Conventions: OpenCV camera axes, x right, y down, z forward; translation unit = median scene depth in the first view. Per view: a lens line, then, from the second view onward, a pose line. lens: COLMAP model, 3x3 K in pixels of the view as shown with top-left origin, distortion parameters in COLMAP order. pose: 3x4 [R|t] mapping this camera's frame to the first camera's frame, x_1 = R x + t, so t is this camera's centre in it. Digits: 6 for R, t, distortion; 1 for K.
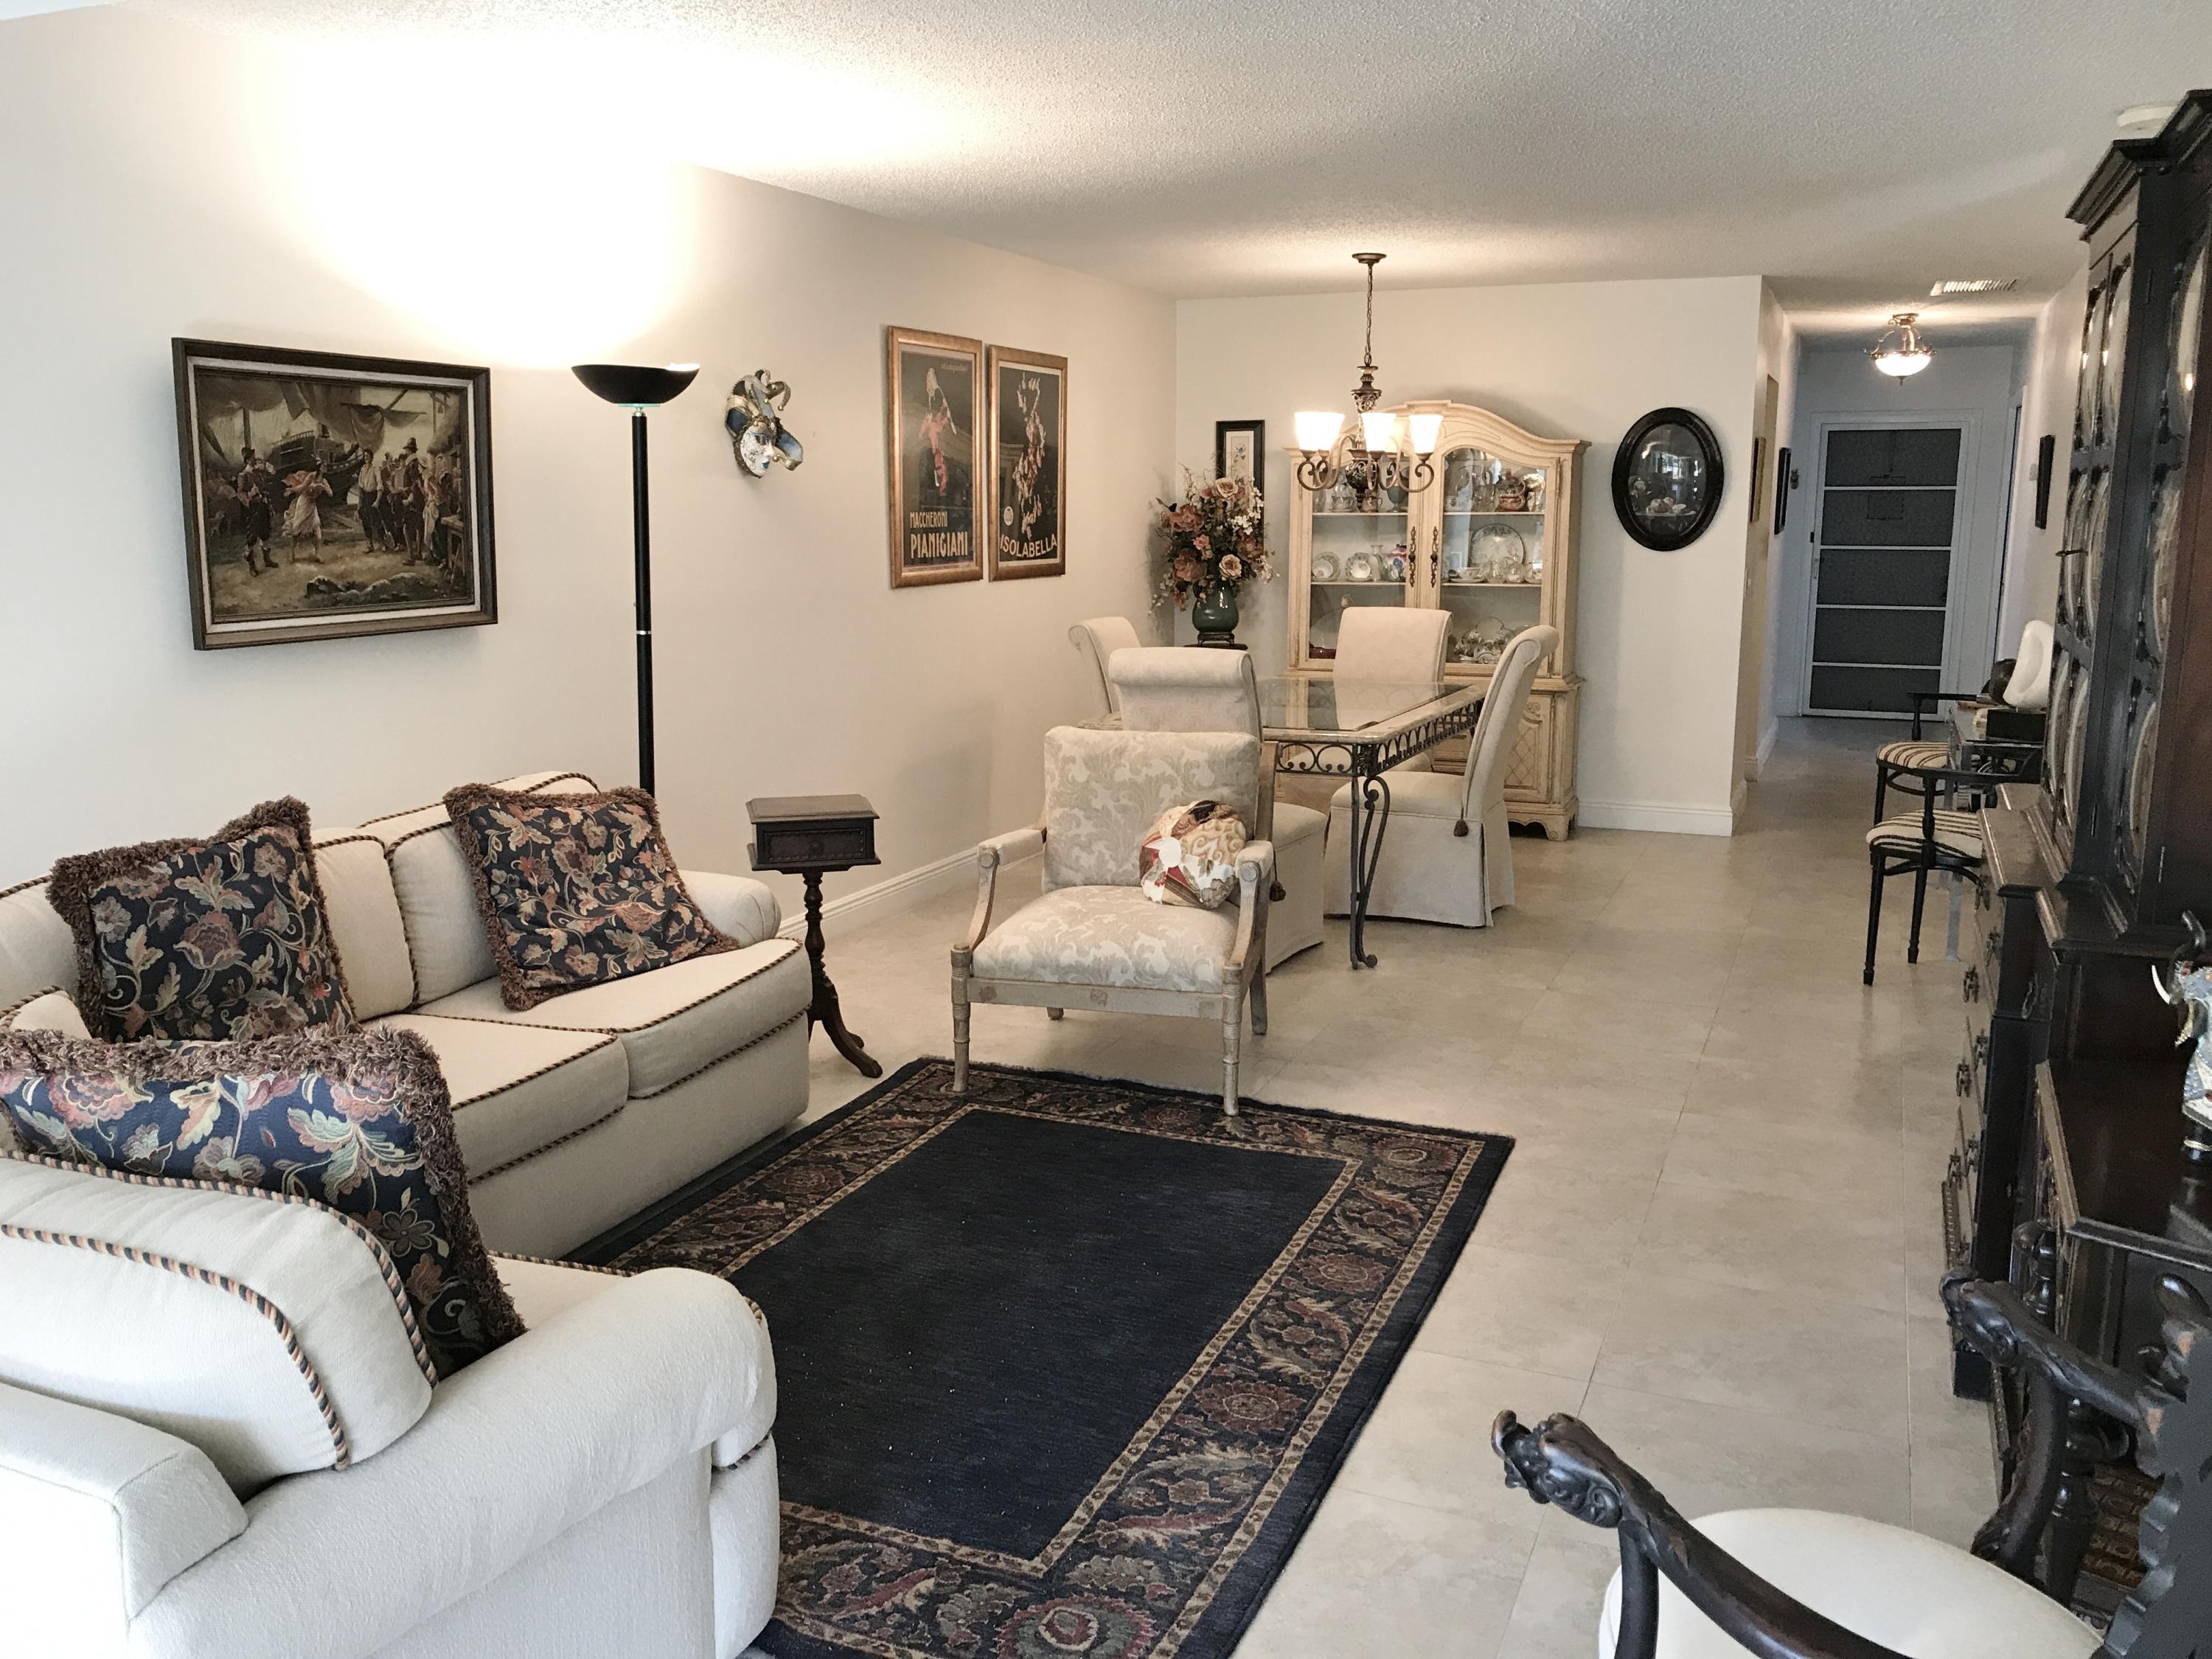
lens RADIAL K [[1843.3, 0, 1044.2], [0, 1843.3, 828.7], [0, 0, 1]] dist [0.125560, -0.261133]
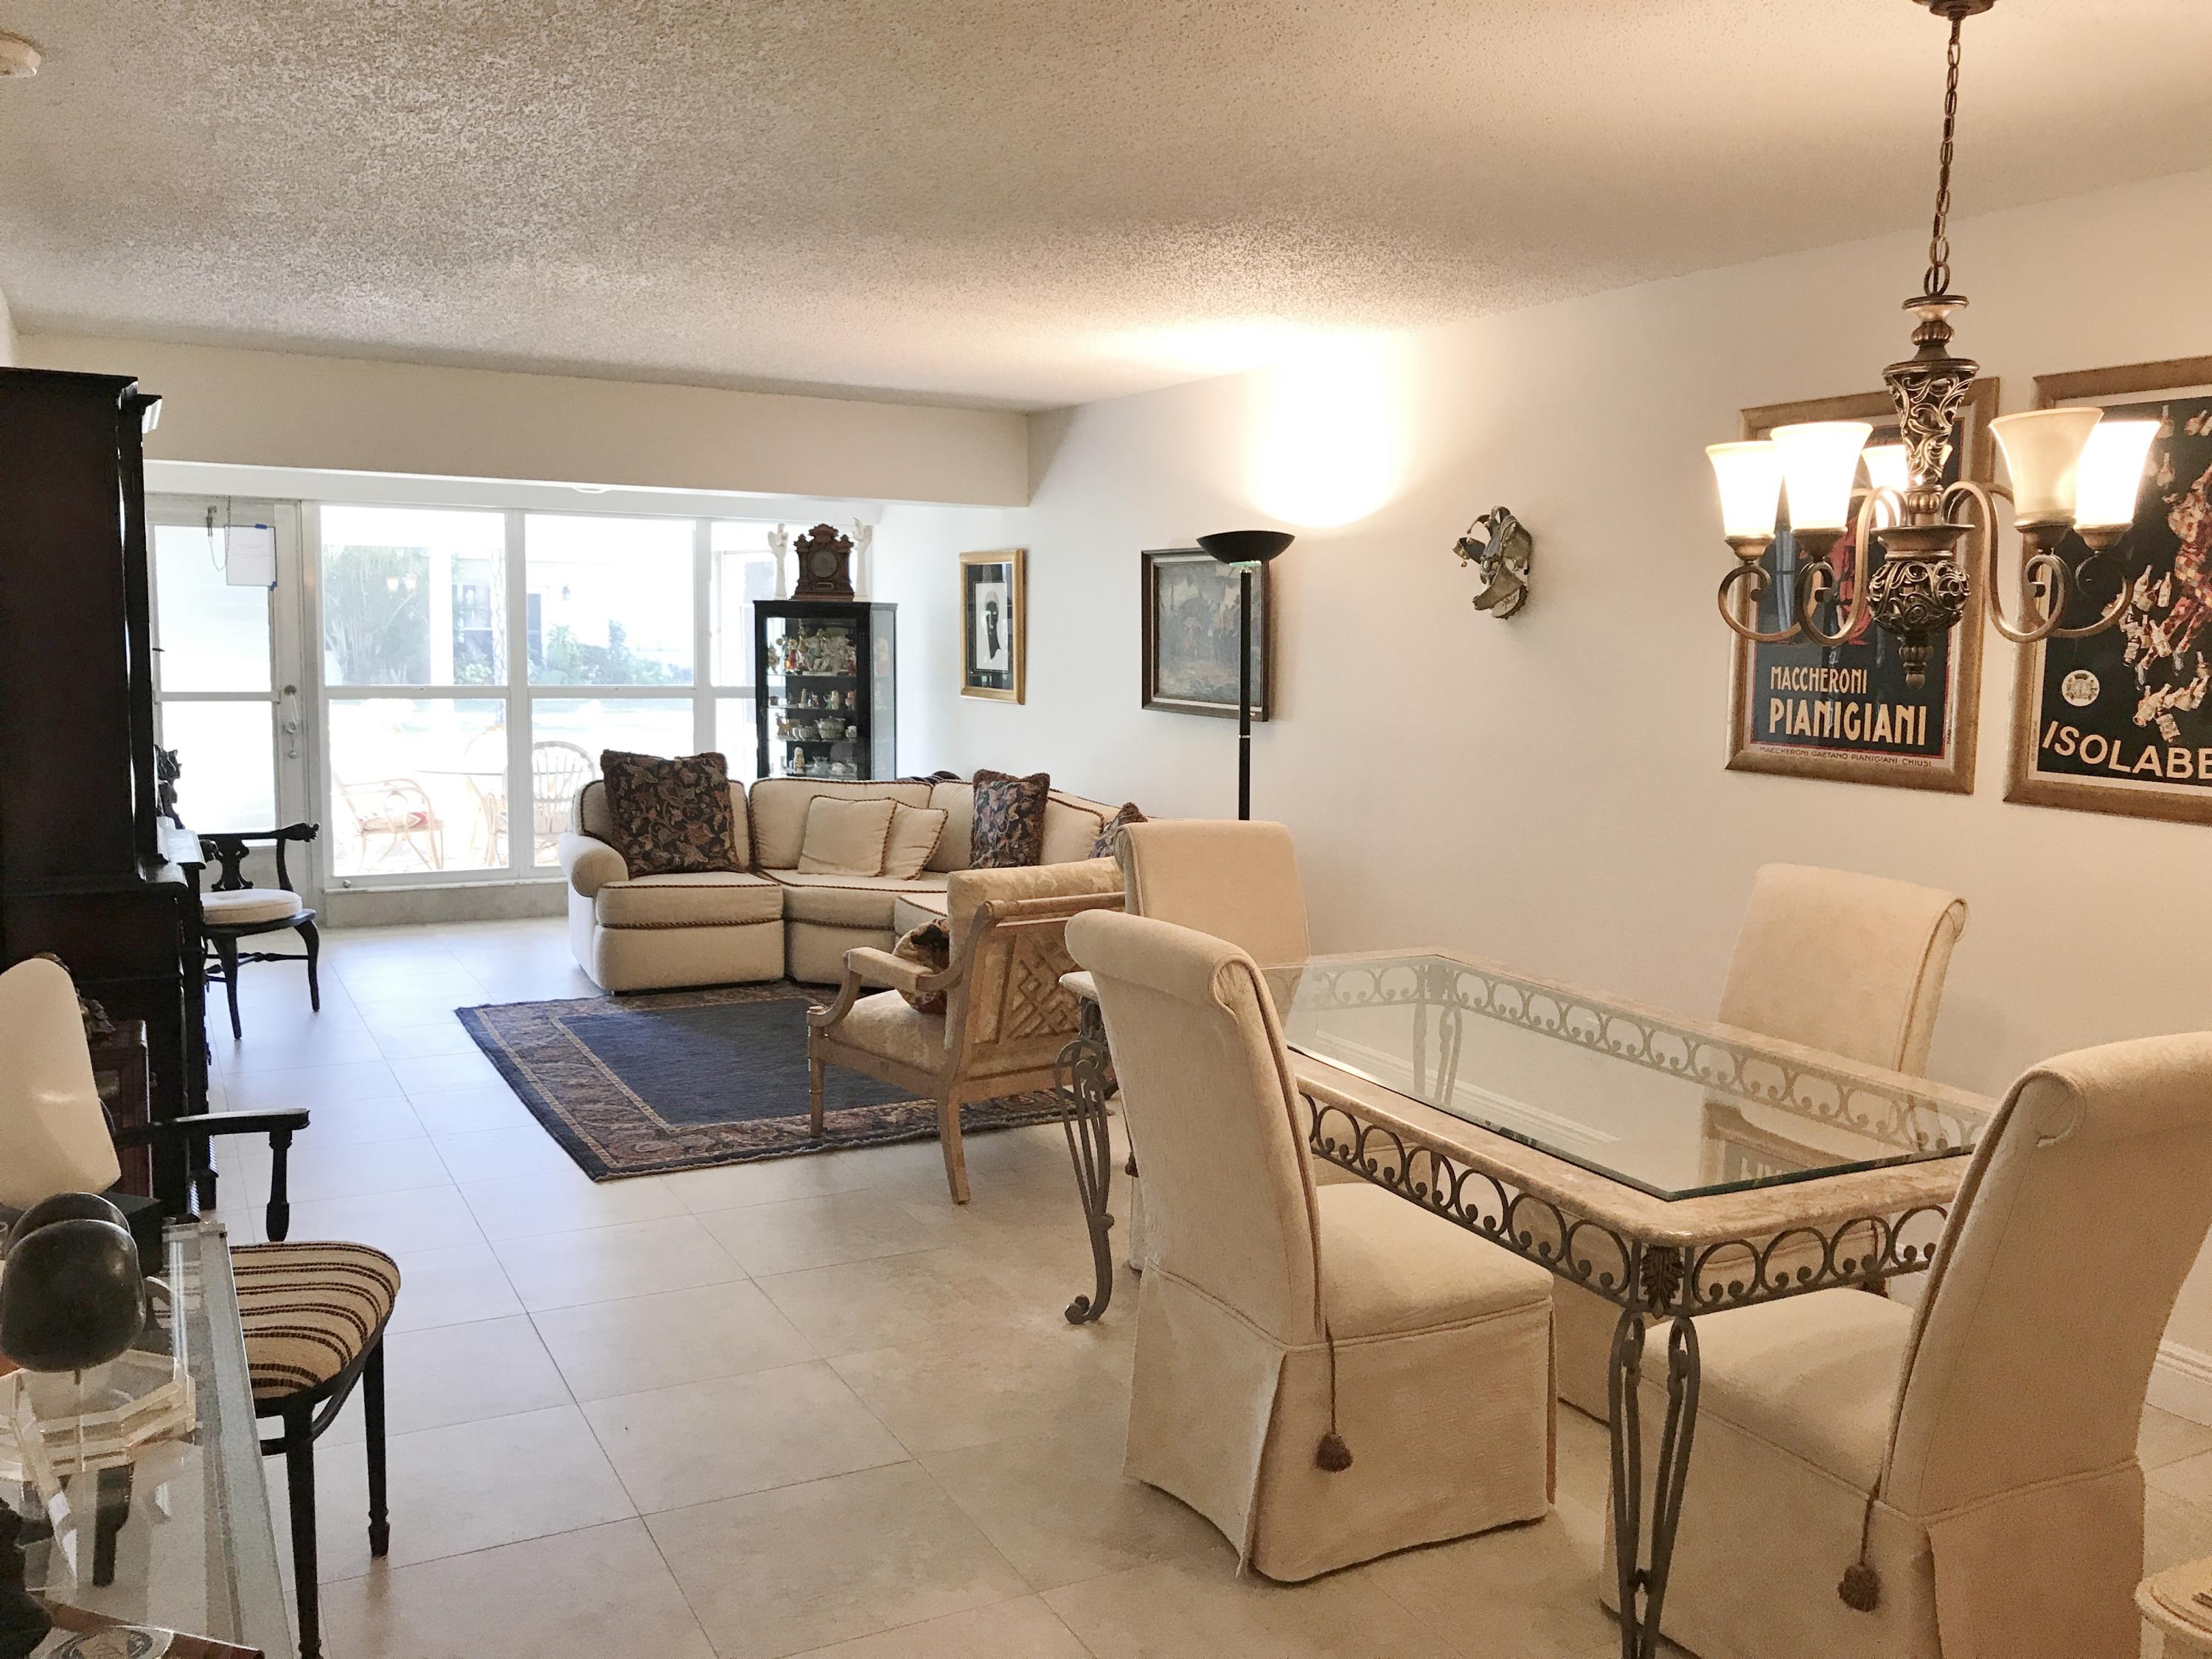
lens RADIAL K [[1857.9, 0, 1115.5], [0, 1857.9, 825.6], [0, 0, 1]] dist [0.059031, -0.047223]
pose [[-0.620333, 0.076513, -0.780597, 0.862087], [-0.155716, 0.963406, 0.218177, -0.317304], [0.768726, 0.256894, -0.585719, 1.723076]]
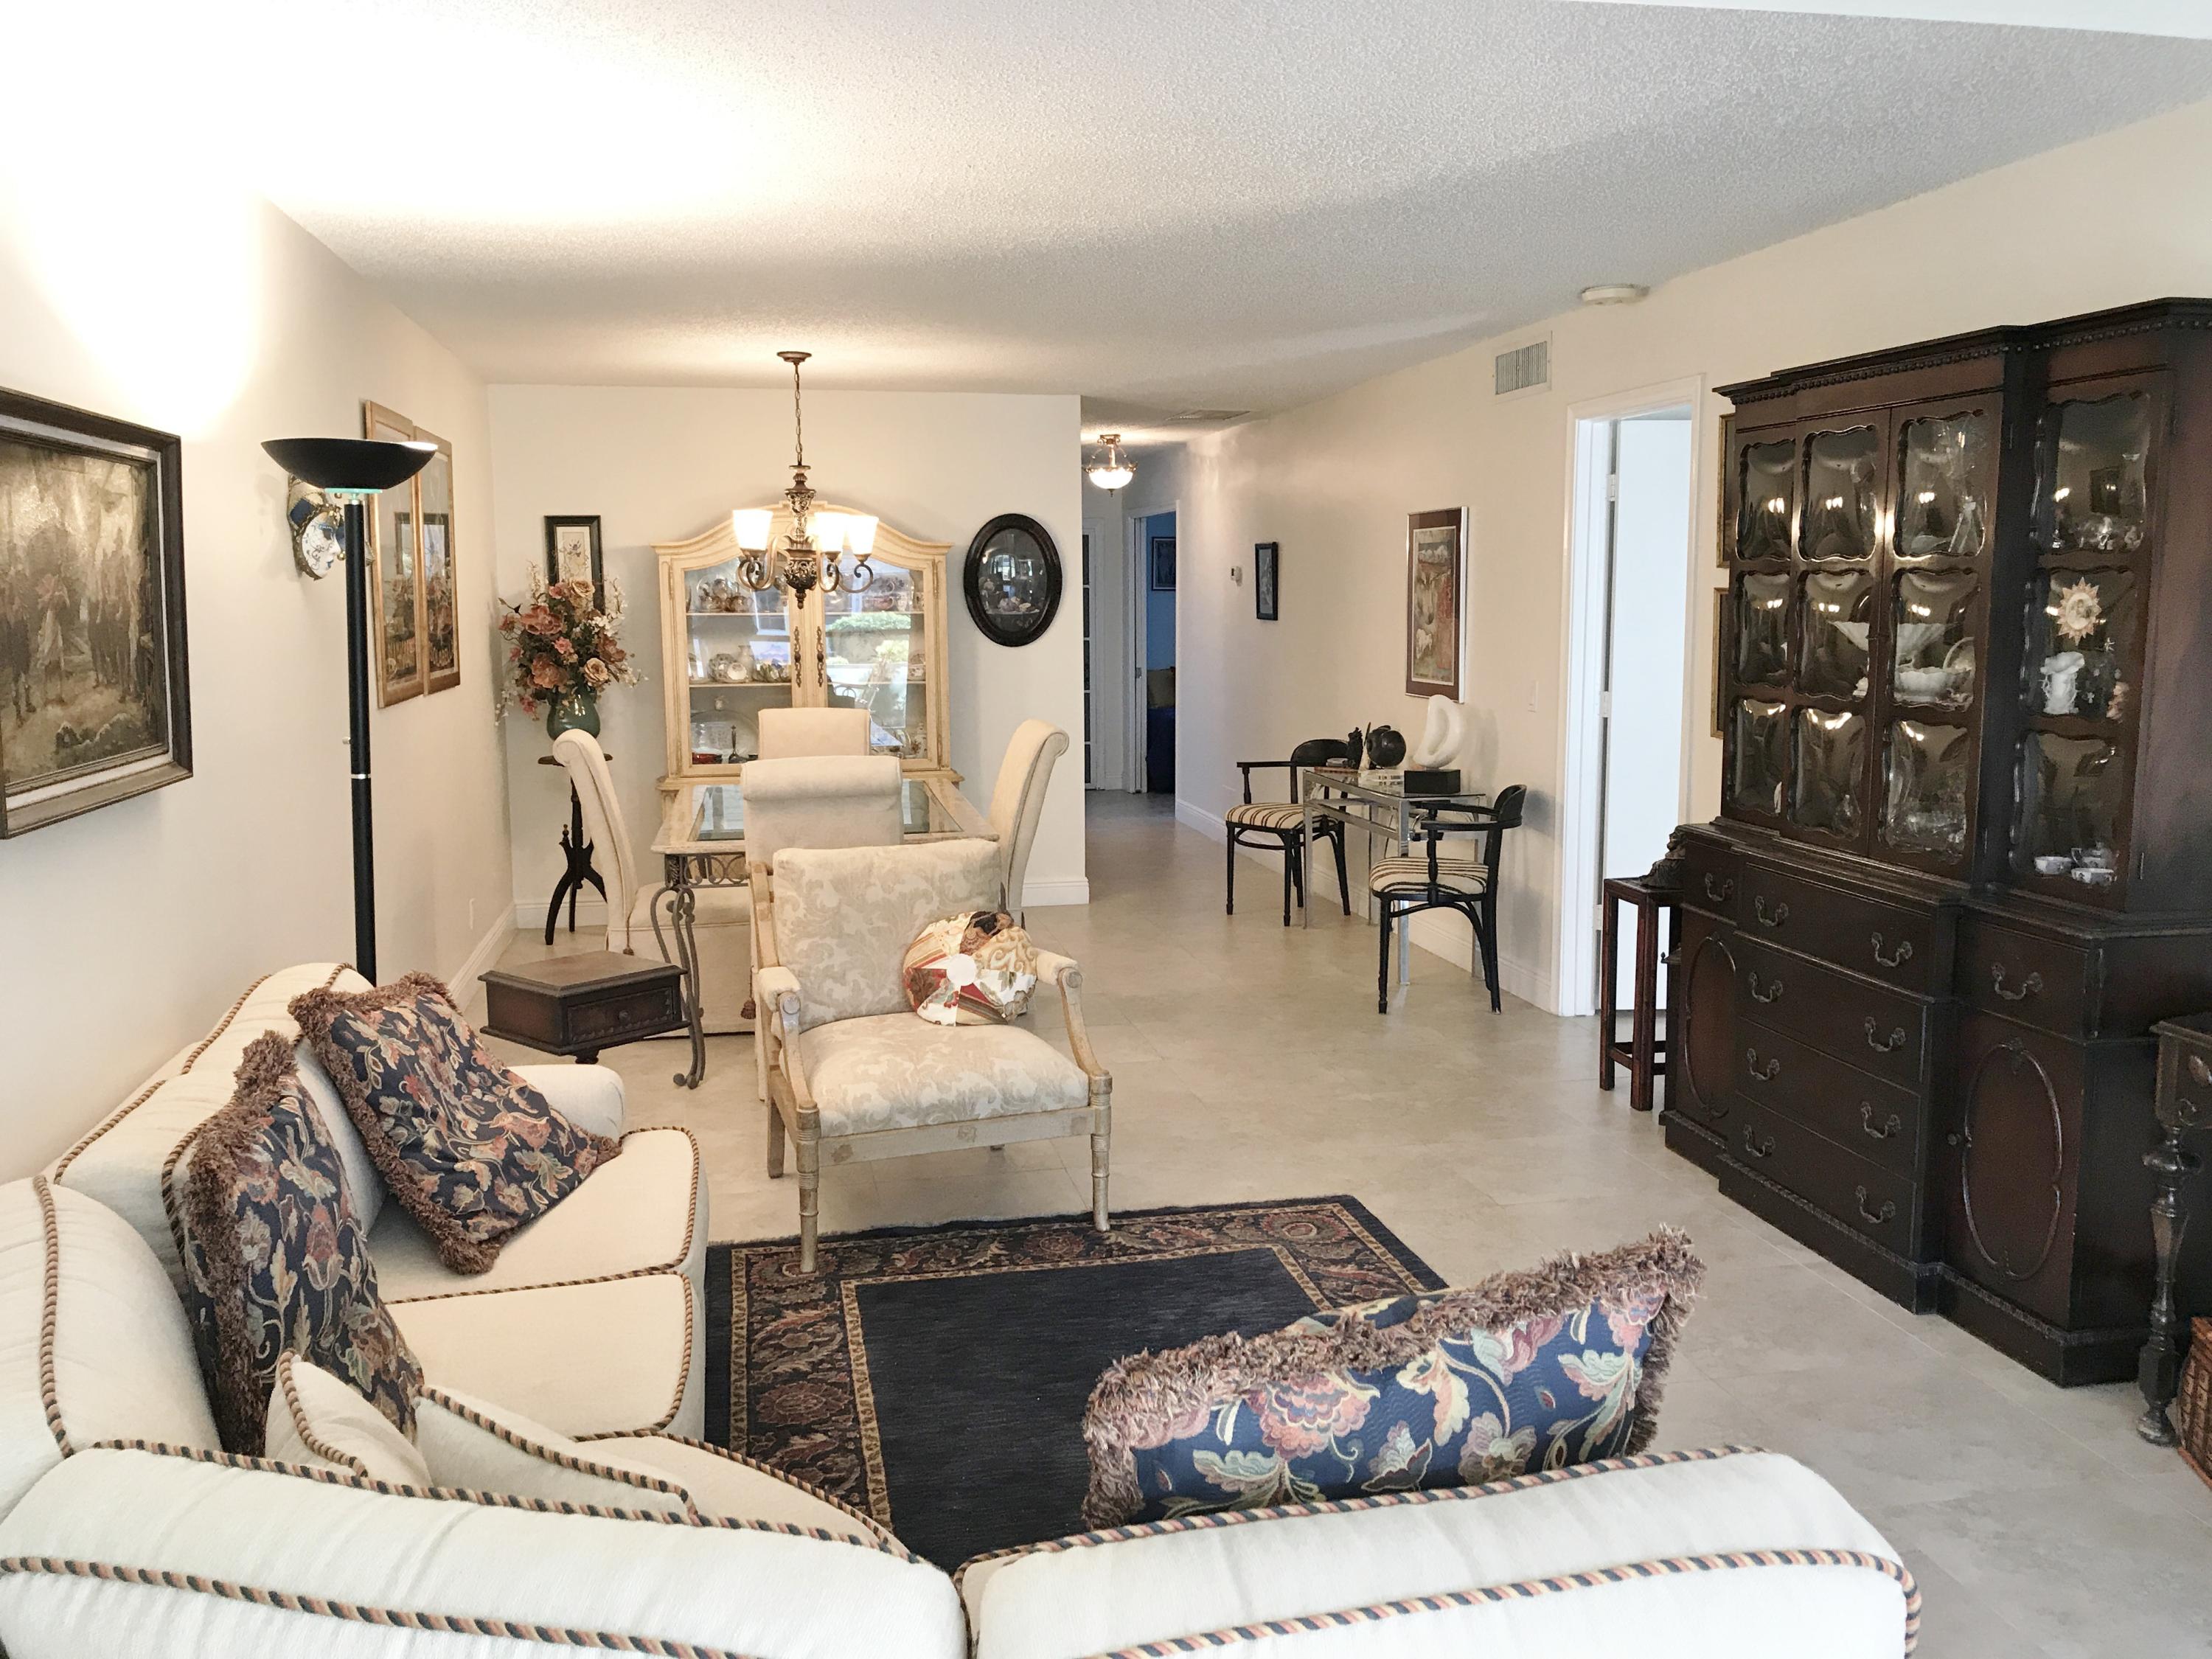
lens RADIAL K [[1858.9, 0, 1103.7], [0, 1858.9, 827.2], [0, 0, 1]] dist [0.053331, -0.044031]
pose [[0.819002, -0.081081, 0.568033, -0.416457], [0.111118, 0.993637, -0.018381, -0.035125], [-0.562928, 0.078173, 0.822801, 0.176340]]
